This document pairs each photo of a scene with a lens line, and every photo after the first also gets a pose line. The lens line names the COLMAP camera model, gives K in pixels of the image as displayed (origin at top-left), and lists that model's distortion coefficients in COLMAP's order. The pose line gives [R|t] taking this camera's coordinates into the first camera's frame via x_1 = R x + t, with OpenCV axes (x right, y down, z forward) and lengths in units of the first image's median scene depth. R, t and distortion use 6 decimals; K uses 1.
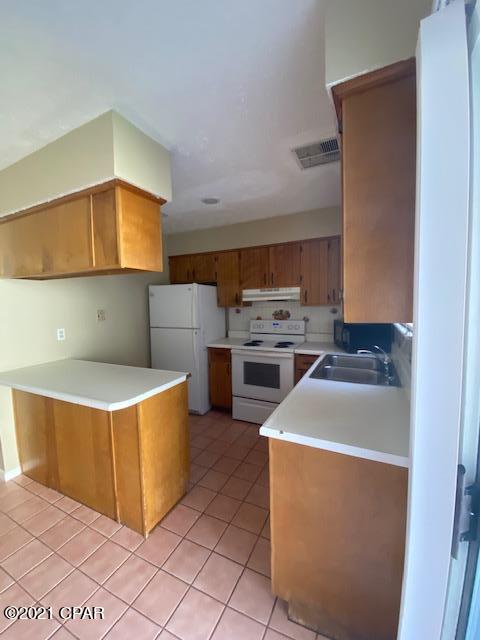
lens RADIAL K [[251.9, 0, 240.0], [0, 251.9, 320.0], [0, 0, 1]] dist [-0.000310, -0.000442]
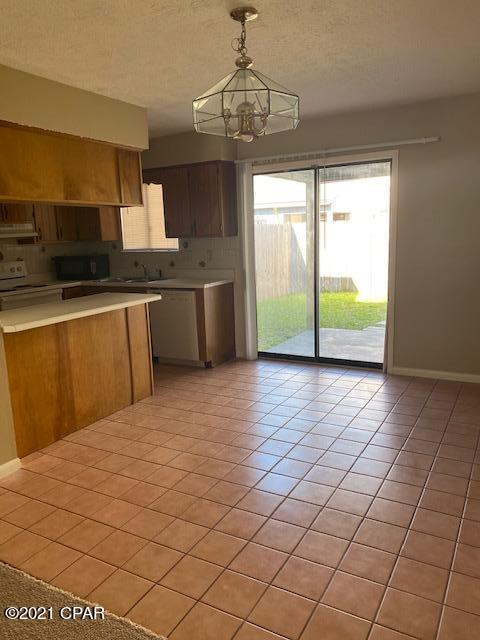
lens RADIAL K [[494.4, 0, 240.0], [0, 494.4, 320.0], [0, 0, 1]] dist [0.003966, 0.000976]
pose [[0.051381, -0.156445, 0.986349, -1.513109], [0.103308, 0.983188, 0.150562, 0.025444], [-0.993321, 0.094162, 0.066679, 0.111914]]
